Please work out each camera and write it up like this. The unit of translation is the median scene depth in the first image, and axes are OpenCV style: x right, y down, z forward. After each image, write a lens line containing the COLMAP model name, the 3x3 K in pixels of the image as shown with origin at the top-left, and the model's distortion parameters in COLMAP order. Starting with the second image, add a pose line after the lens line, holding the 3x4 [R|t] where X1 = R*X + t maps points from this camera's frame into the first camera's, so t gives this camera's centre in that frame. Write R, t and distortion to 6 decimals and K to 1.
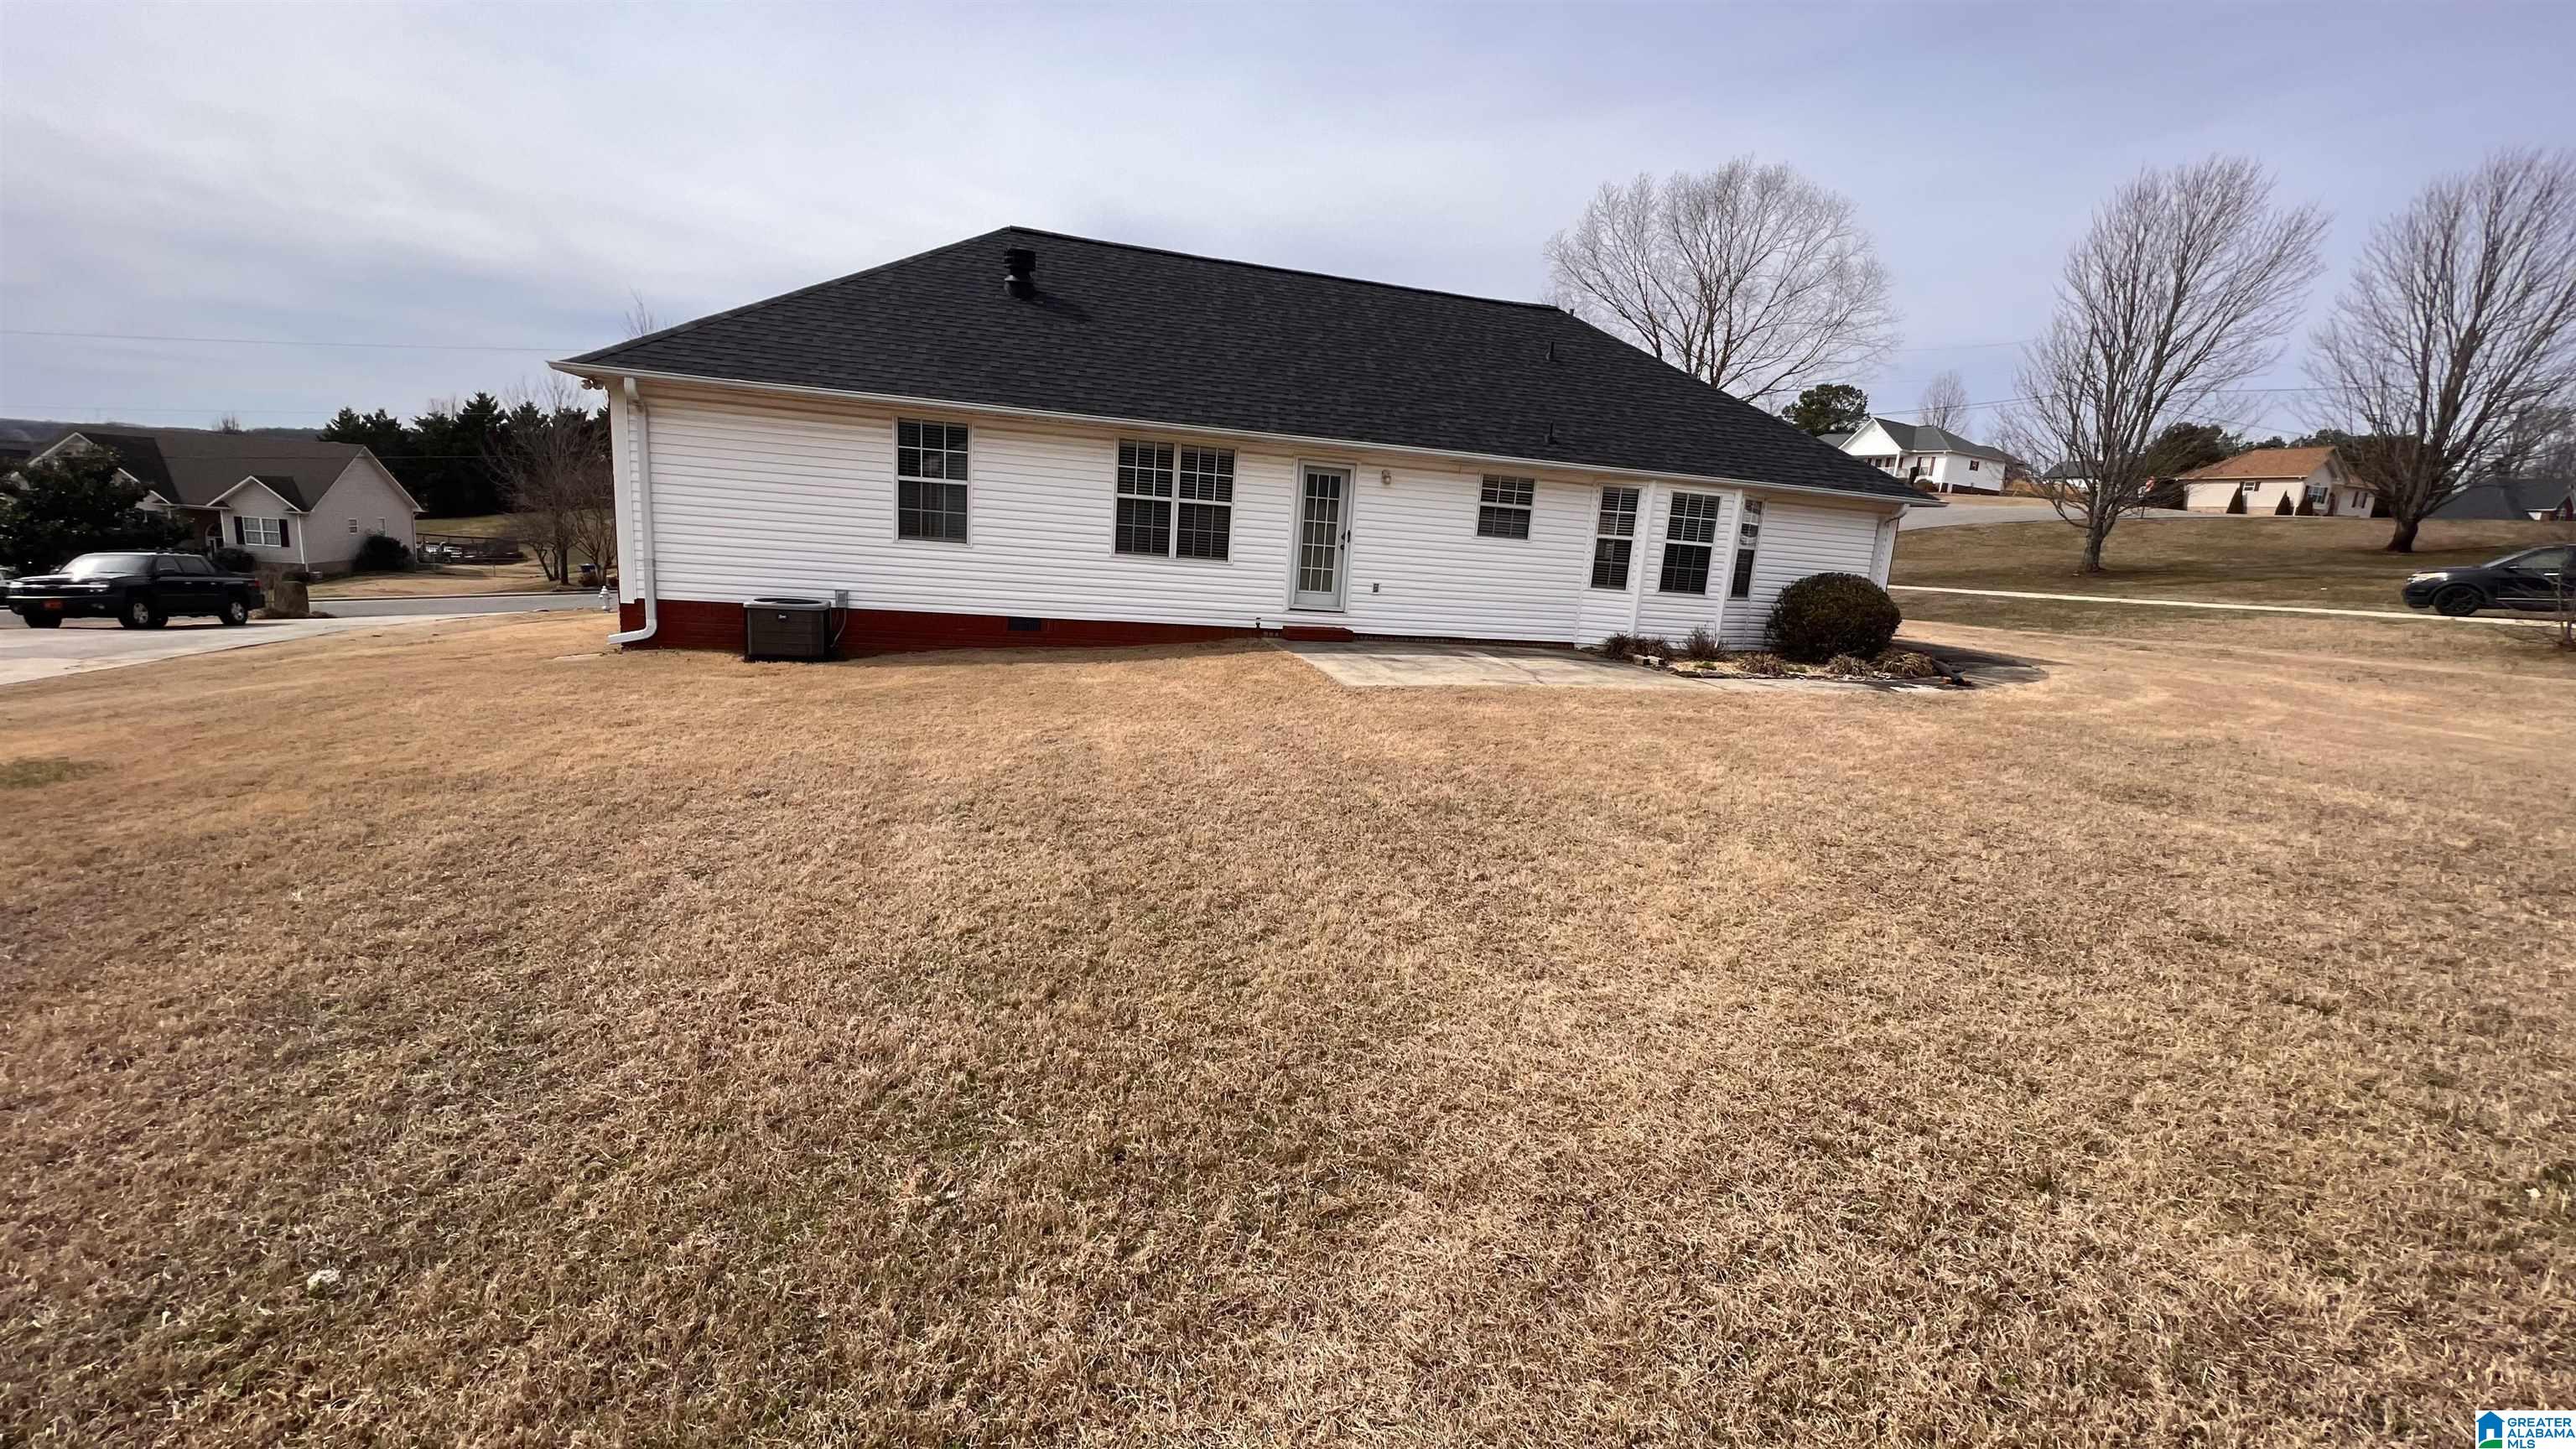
lens RADIAL K [[1032.7, 0, 1286.6], [0, 1032.7, 727.3], [0, 0, 1]] dist [0.002352, 0.000343]
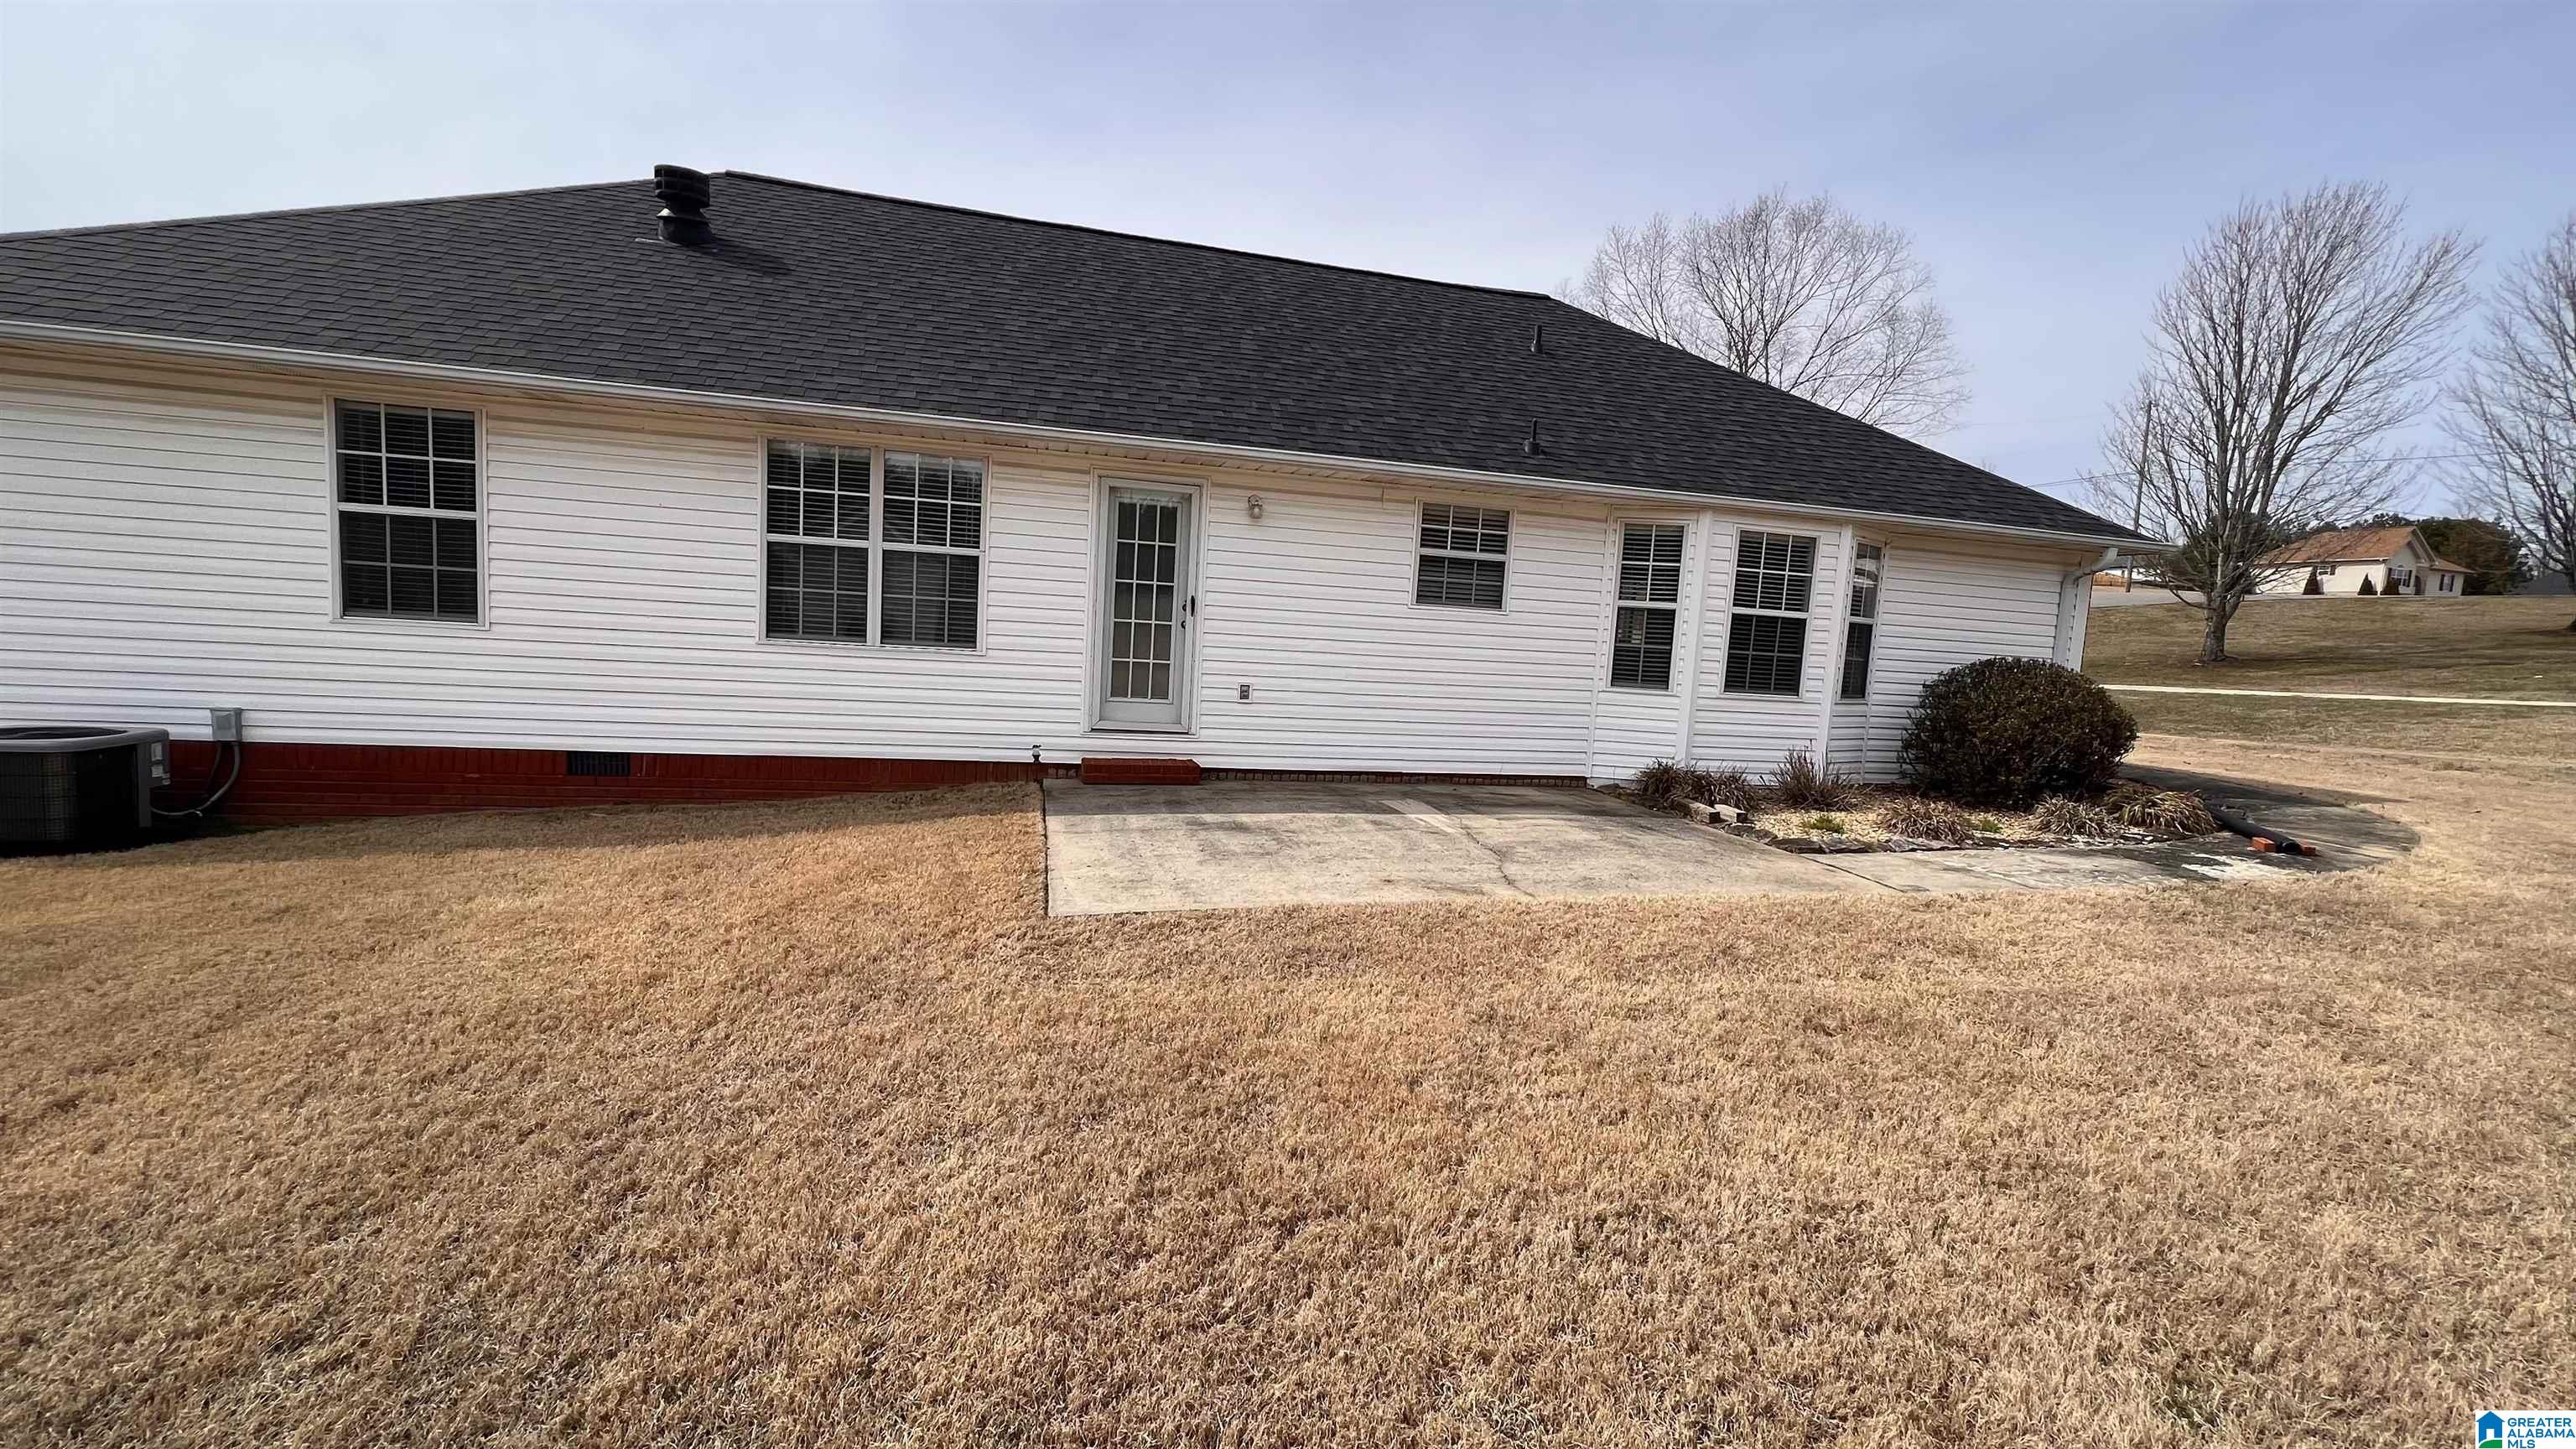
lens RADIAL K [[1032.7, 0, 1283.8], [0, 1032.7, 723.6], [0, 0, 1]] dist [0.002352, 0.000343]
pose [[0.999501, -0.011295, -0.029502, 0.120480], [0.008240, 0.994782, -0.101695, -0.053741], [0.030497, 0.101401, 0.994378, 0.393568]]
